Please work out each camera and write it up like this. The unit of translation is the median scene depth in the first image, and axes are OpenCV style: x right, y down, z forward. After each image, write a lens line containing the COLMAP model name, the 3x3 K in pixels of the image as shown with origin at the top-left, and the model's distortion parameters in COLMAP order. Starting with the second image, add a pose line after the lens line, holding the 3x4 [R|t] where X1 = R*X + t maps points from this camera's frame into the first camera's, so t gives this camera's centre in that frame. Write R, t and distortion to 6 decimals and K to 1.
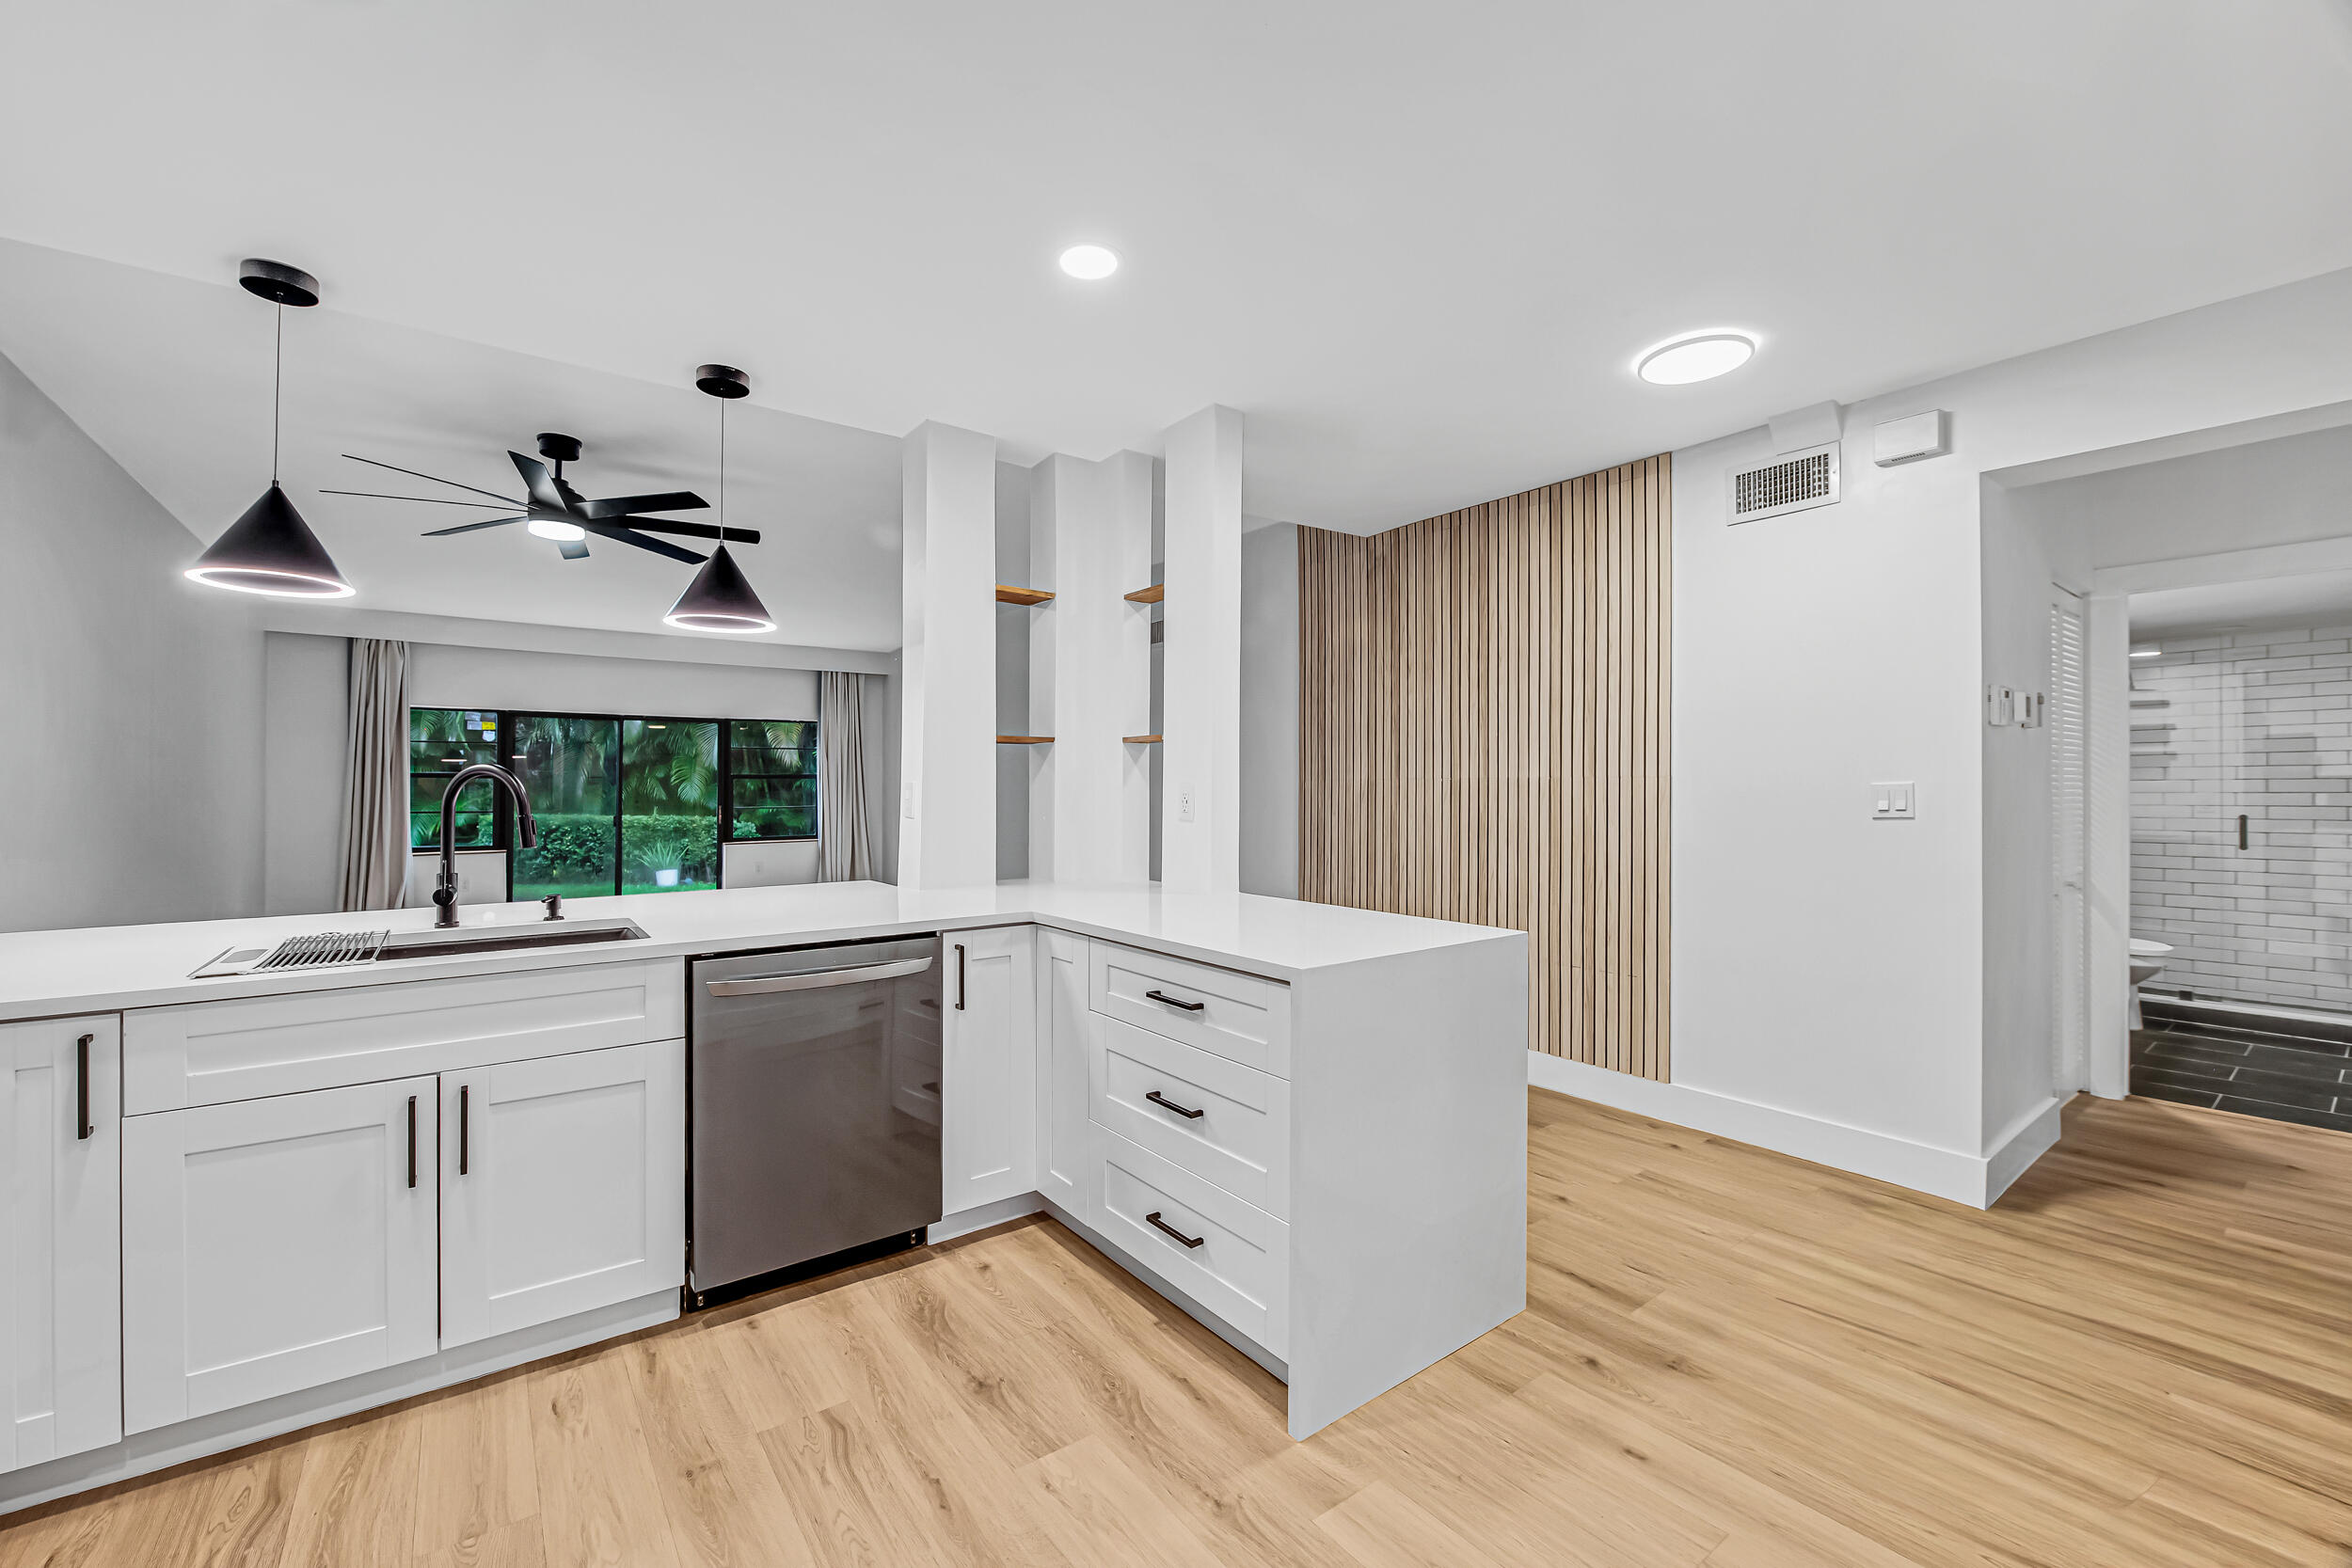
lens RADIAL K [[946.4, 0, 1163.4], [0, 946.4, 775.6], [0, 0, 1]] dist [-0.011132, -0.003298]
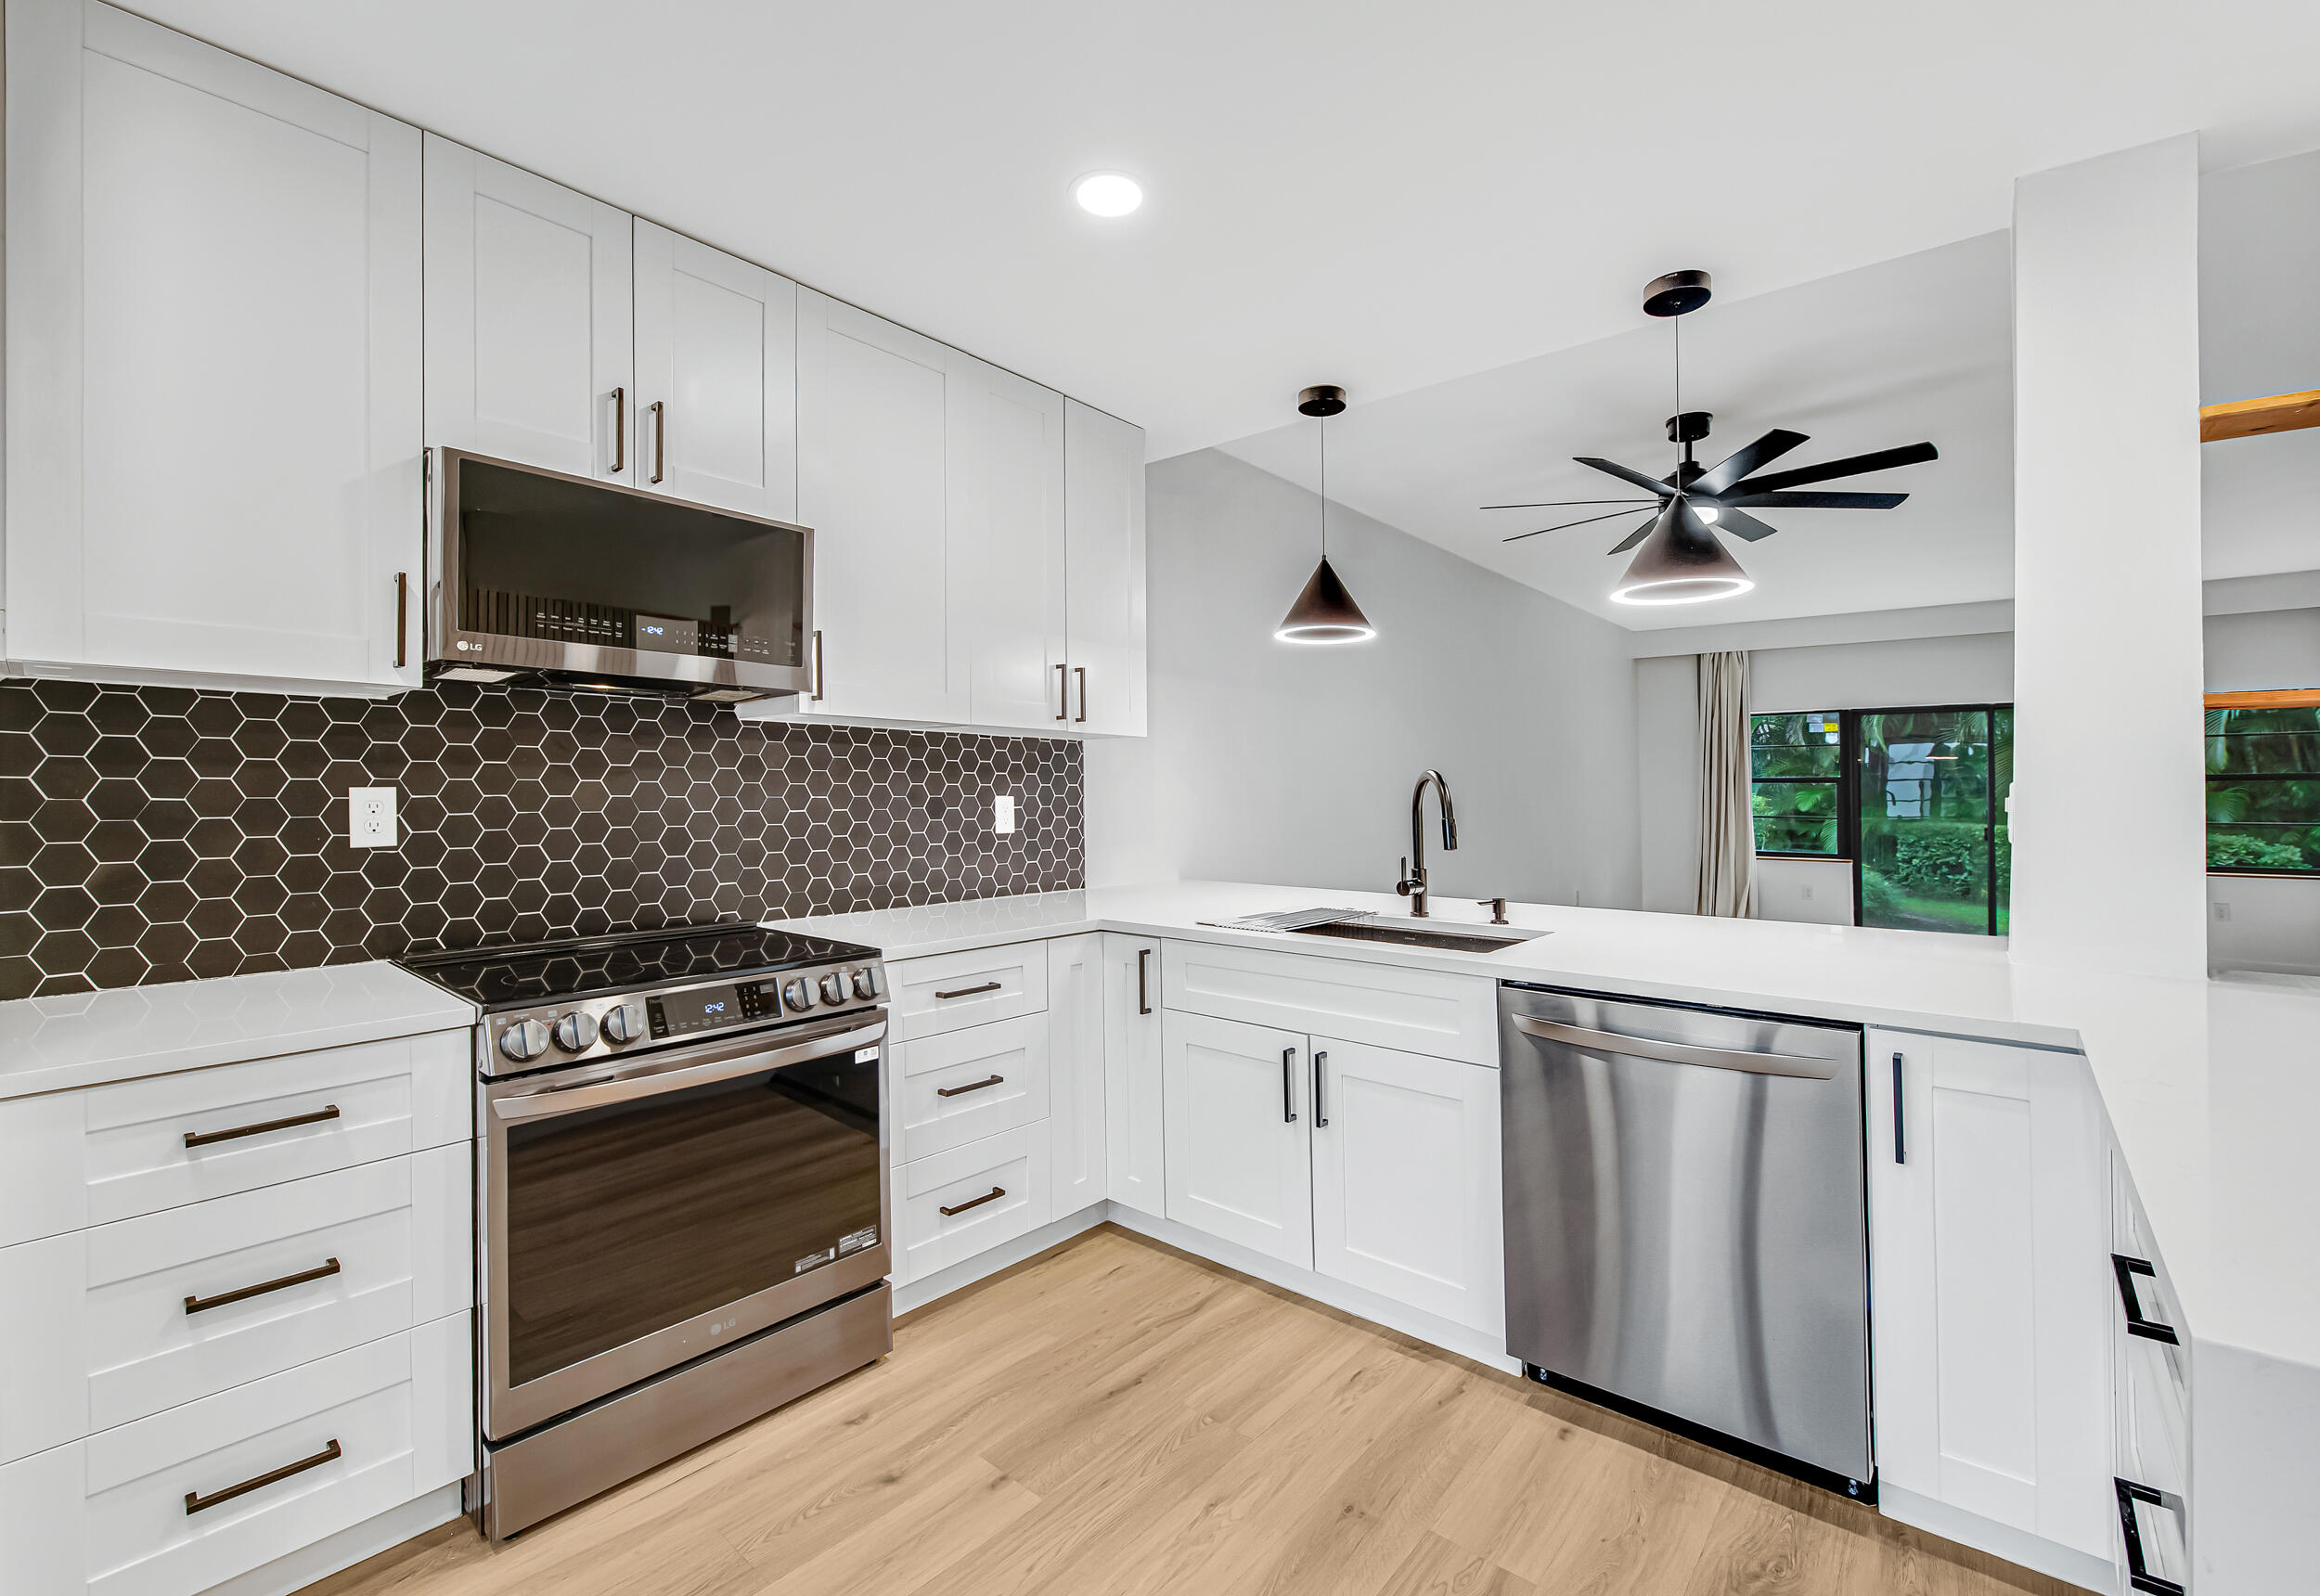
lens RADIAL K [[975.8, 0, 1162.5], [0, 975.8, 796.1], [0, 0, 1]] dist [-0.009914, -0.006718]
pose [[0.221383, 0.004416, -0.975177, 0.197898], [0.011701, 0.999906, 0.007184, 0.003882], [0.975117, -0.013001, 0.221311, 0.289803]]
